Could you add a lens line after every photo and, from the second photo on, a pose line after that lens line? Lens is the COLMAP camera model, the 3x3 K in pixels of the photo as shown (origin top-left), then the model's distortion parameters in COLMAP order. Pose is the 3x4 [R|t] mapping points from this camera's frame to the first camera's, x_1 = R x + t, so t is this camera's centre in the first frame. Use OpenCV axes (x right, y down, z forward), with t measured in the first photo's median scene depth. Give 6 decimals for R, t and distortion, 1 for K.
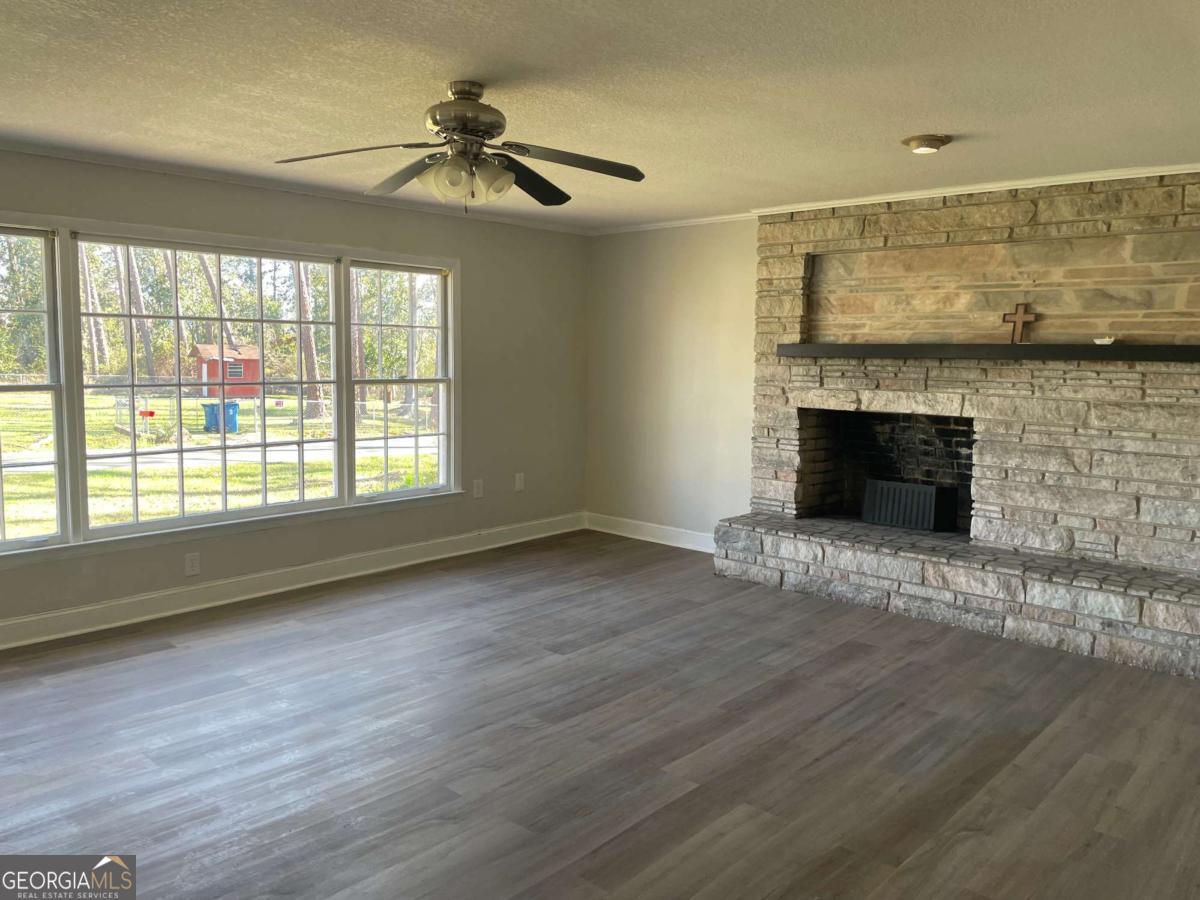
lens RADIAL K [[905.1, 0, 593.0], [0, 905.1, 437.9], [0, 0, 1]] dist [0.083609, -0.094858]
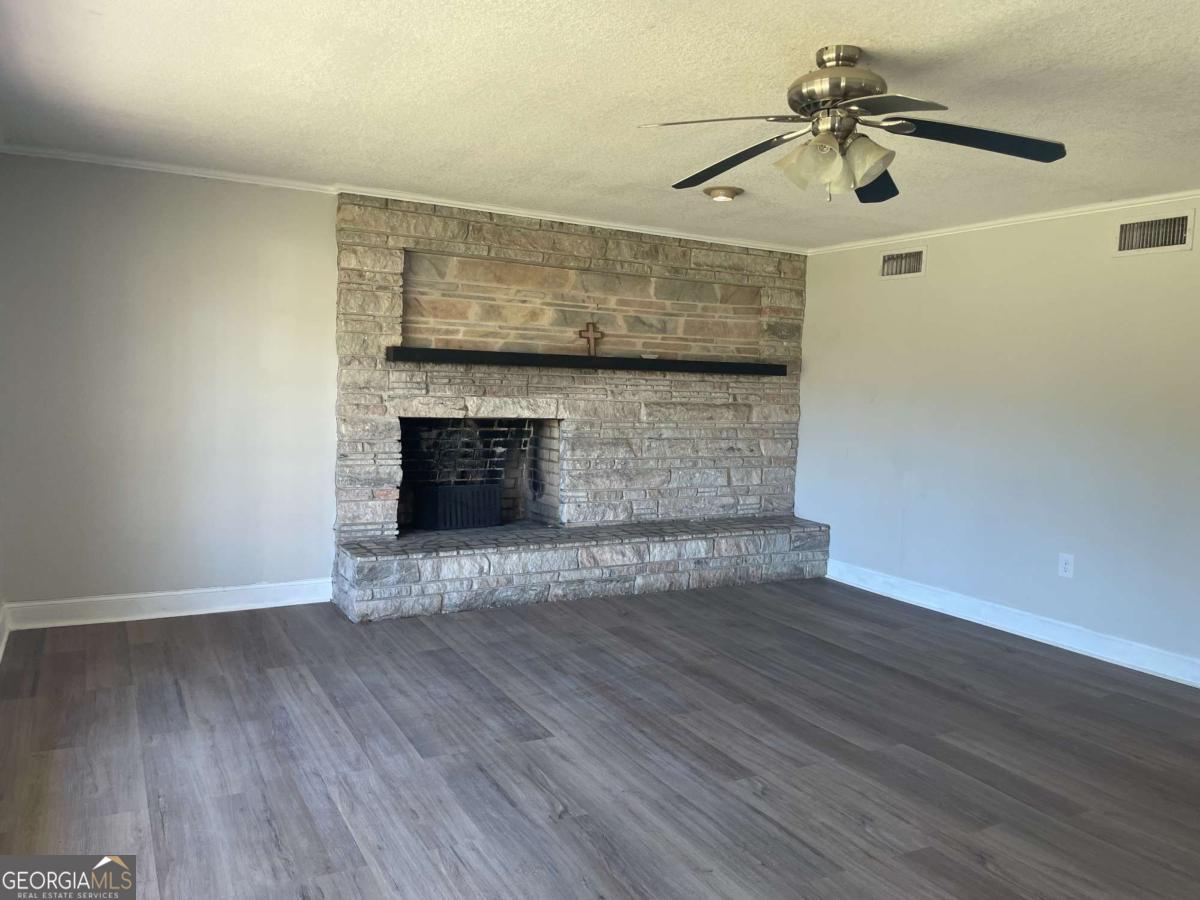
lens RADIAL K [[905.1, 0, 597.9], [0, 905.1, 455.4], [0, 0, 1]] dist [0.083609, -0.094858]
pose [[0.320427, -0.087616, 0.943213, -0.686545], [0.059314, 0.995615, 0.072334, -0.059352], [-0.945414, 0.032768, 0.324219, 0.622117]]
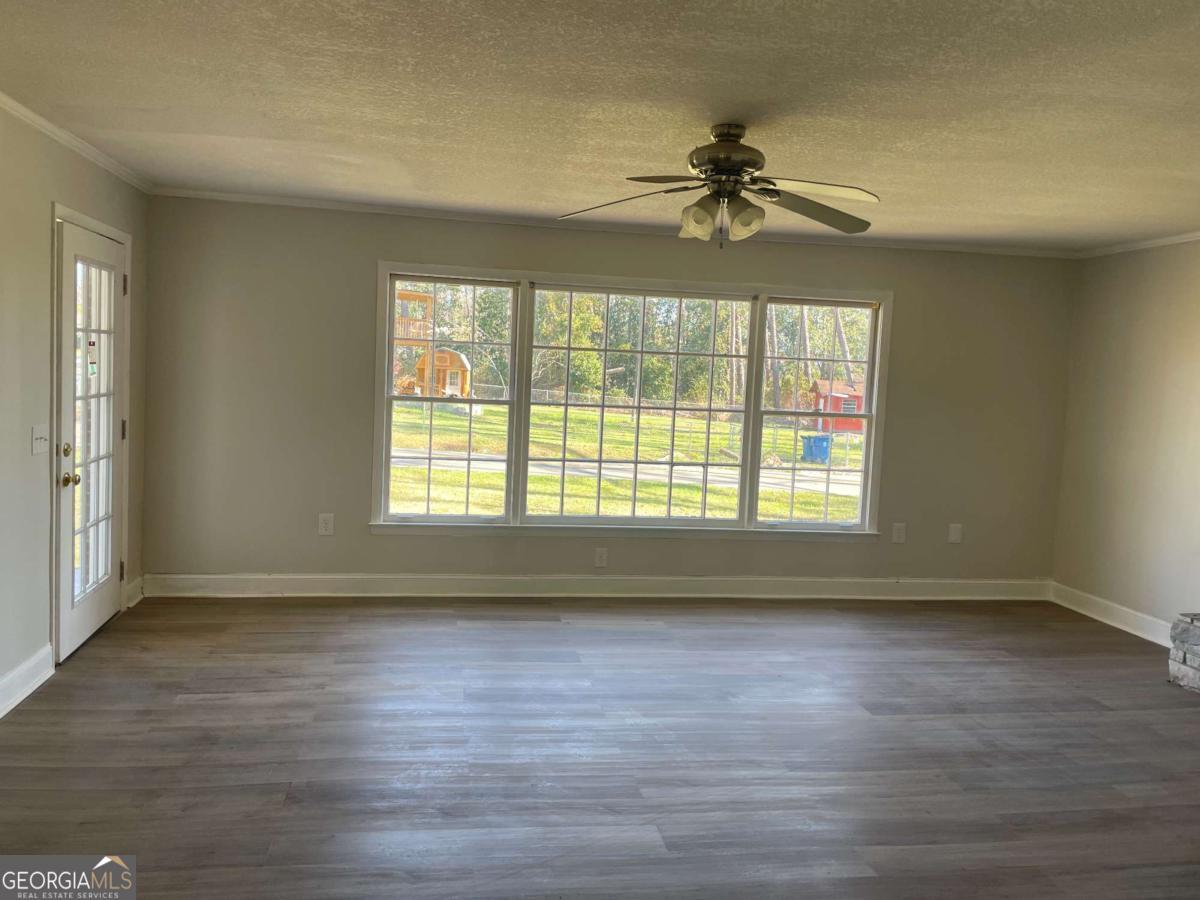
lens RADIAL K [[905.1, 0, 589.0], [0, 905.1, 439.4], [0, 0, 1]] dist [0.083609, -0.094858]
pose [[0.780430, 0.070518, -0.621254, 0.269350], [-0.095636, 0.995391, -0.007154, -0.004388], [0.617886, 0.064997, 0.783577, 0.067446]]
